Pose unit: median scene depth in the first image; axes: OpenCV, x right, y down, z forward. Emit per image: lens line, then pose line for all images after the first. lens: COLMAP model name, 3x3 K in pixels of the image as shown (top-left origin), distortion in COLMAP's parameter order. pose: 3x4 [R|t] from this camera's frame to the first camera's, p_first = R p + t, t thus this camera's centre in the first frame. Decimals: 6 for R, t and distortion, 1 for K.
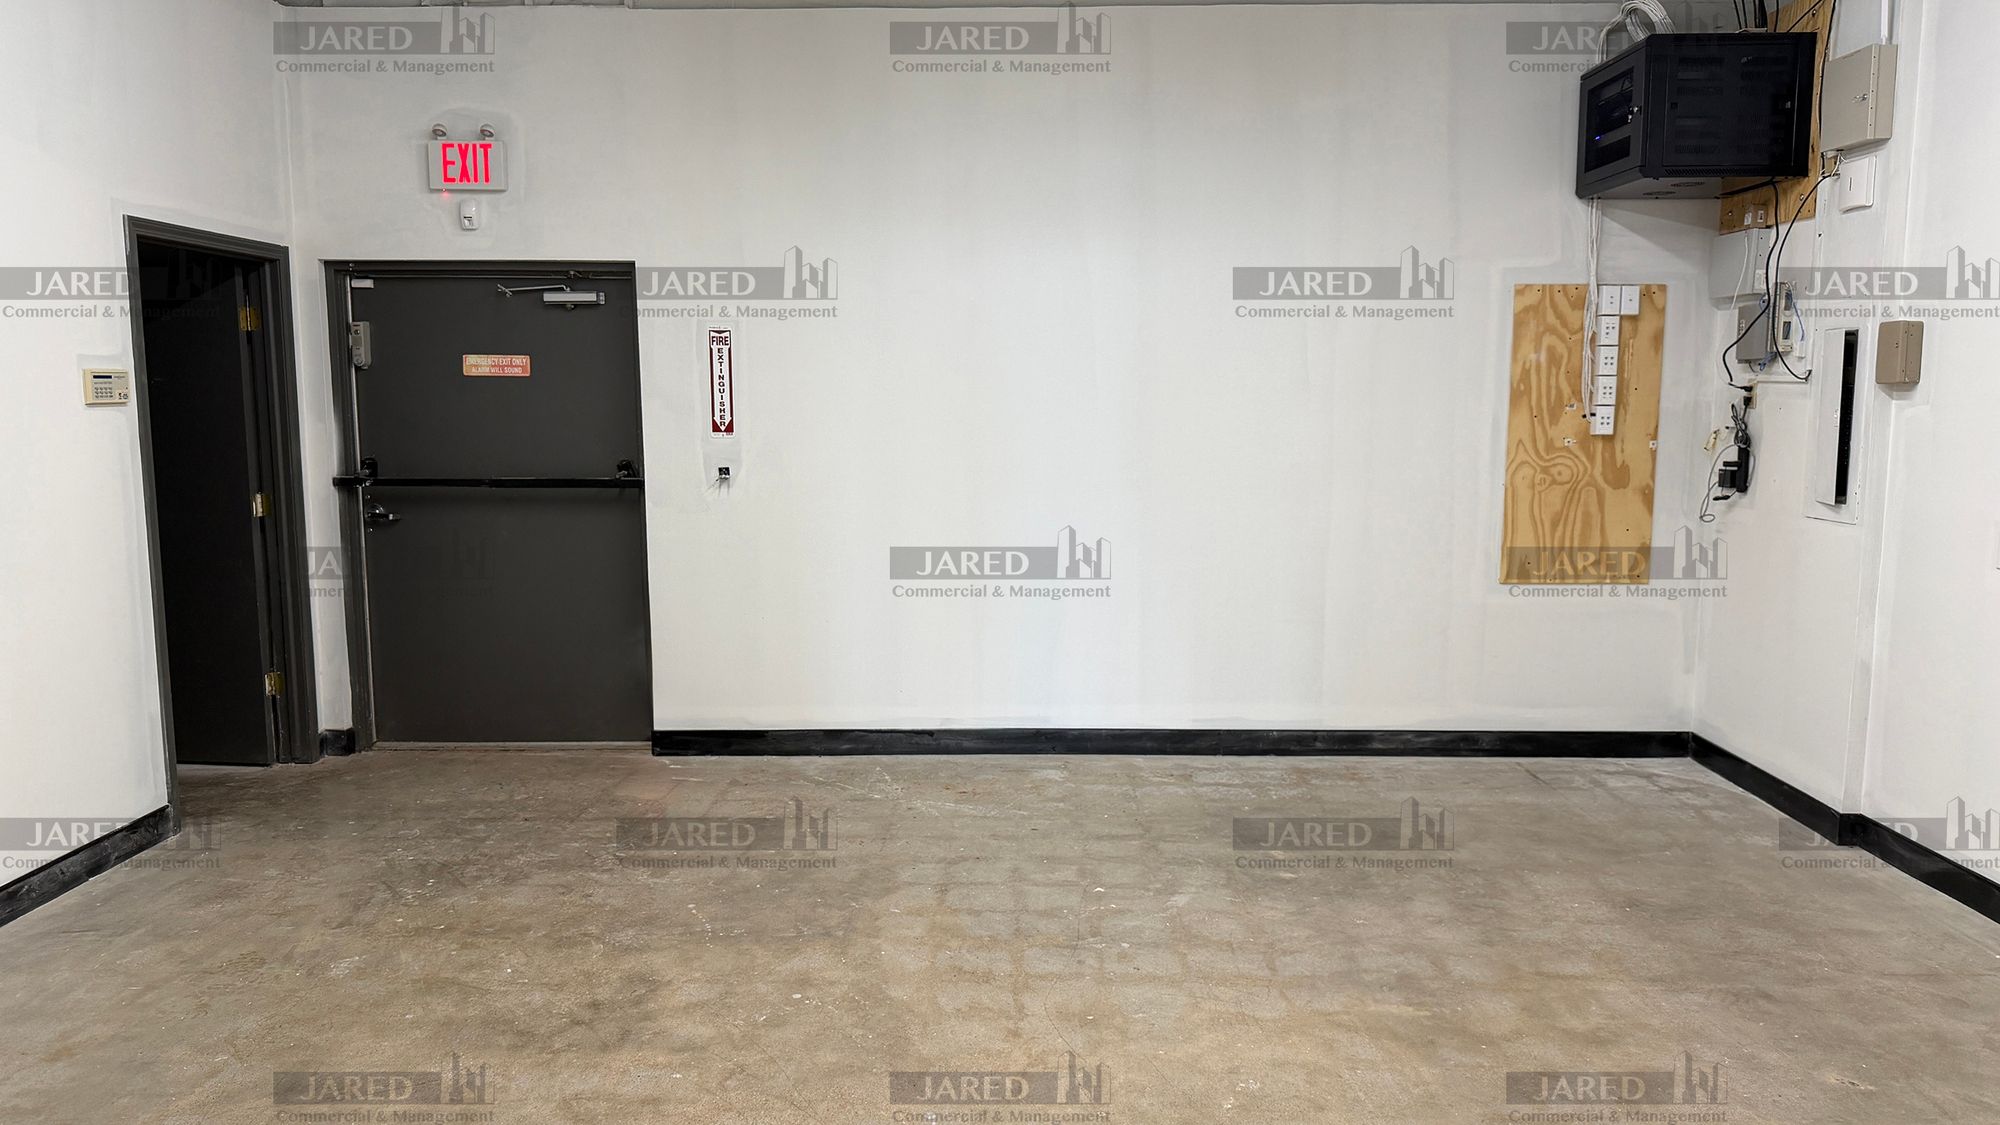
lens RADIAL K [[1392.0, 0, 1000.0], [0, 1392.0, 562.5], [0, 0, 1]] dist [0.000417, -0.001575]
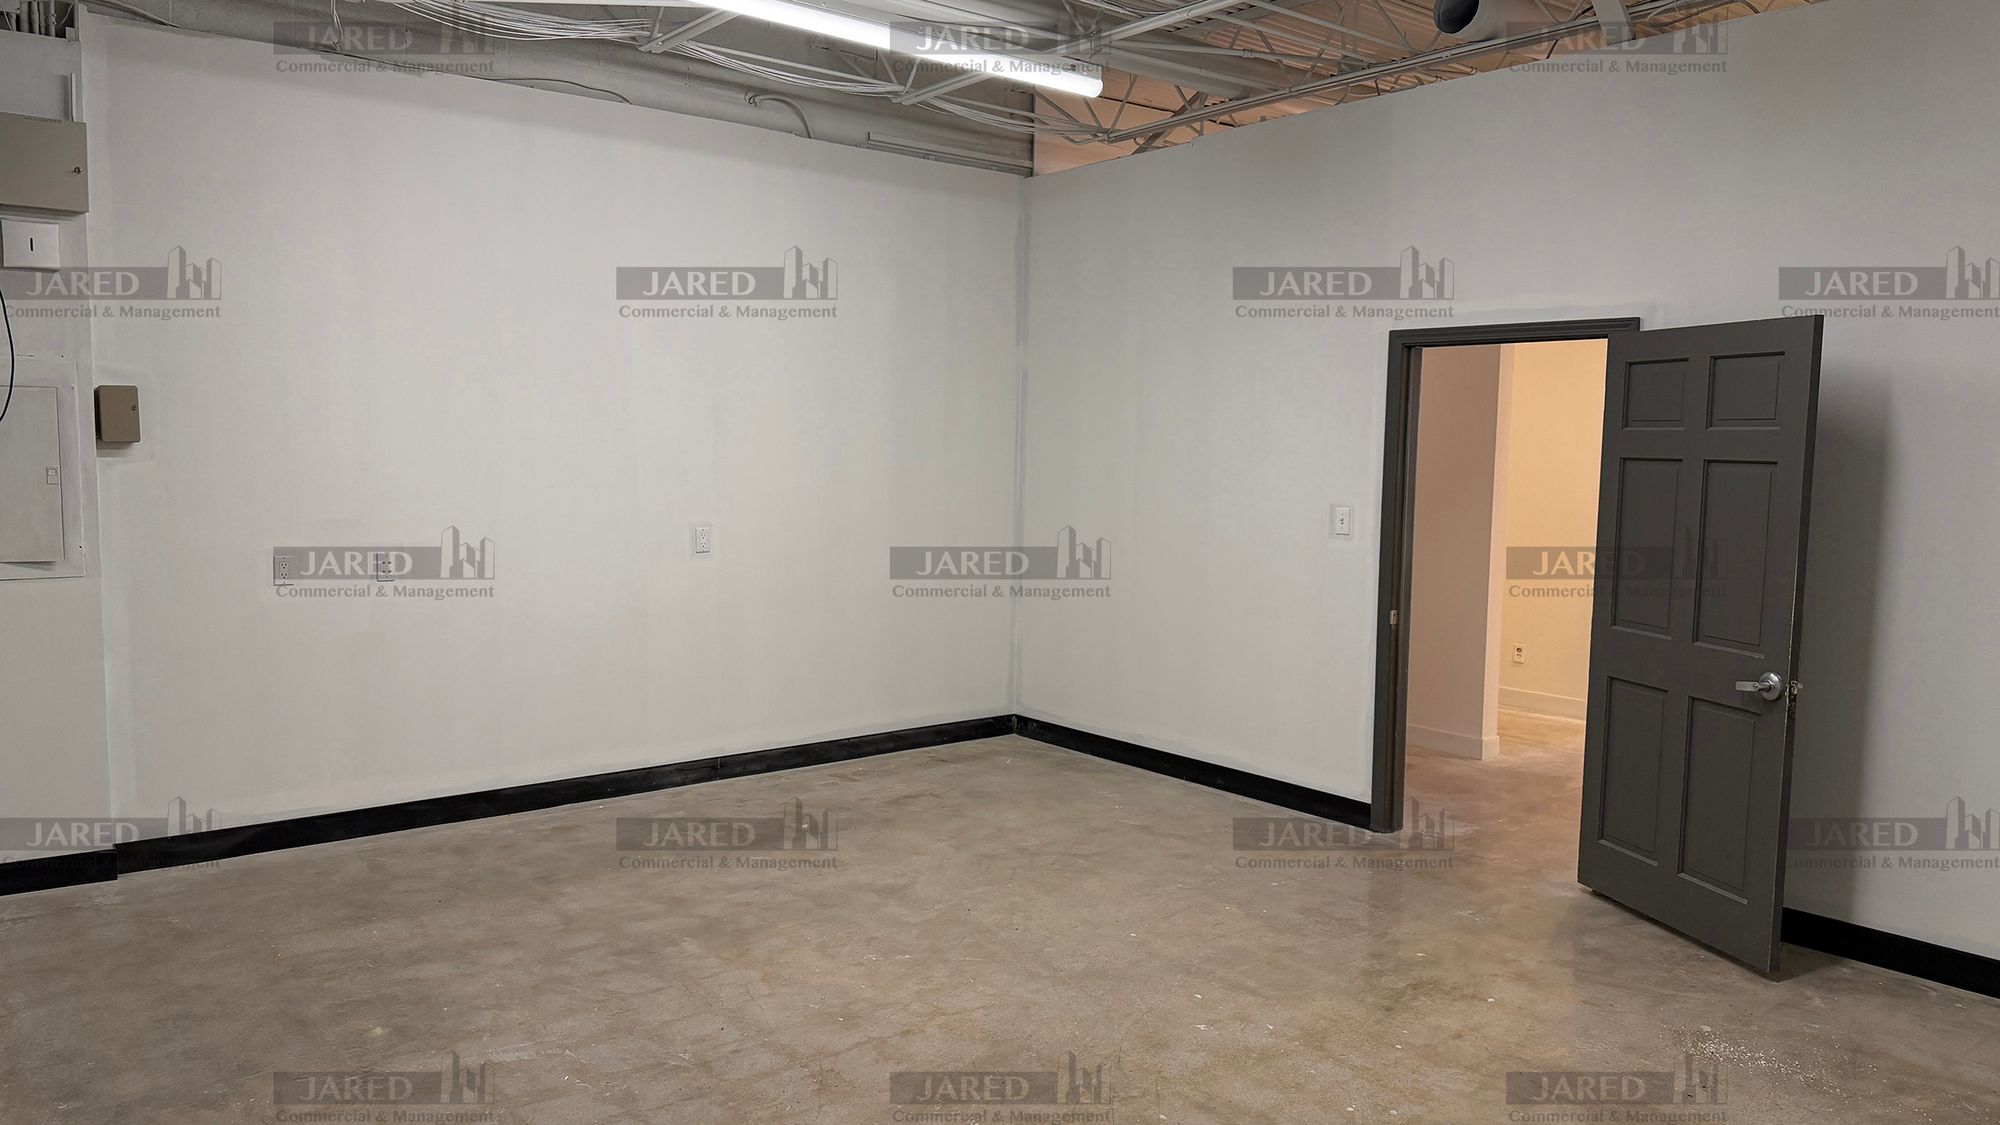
lens RADIAL K [[1392.0, 0, 1000.0], [0, 1392.0, 562.5], [0, 0, 1]] dist [0.000417, -0.001575]
pose [[-0.655376, -0.070476, 0.752008, -0.748787], [0.071311, 0.985416, 0.154497, -0.180698], [-0.751929, 0.154880, -0.640792, 1.392843]]
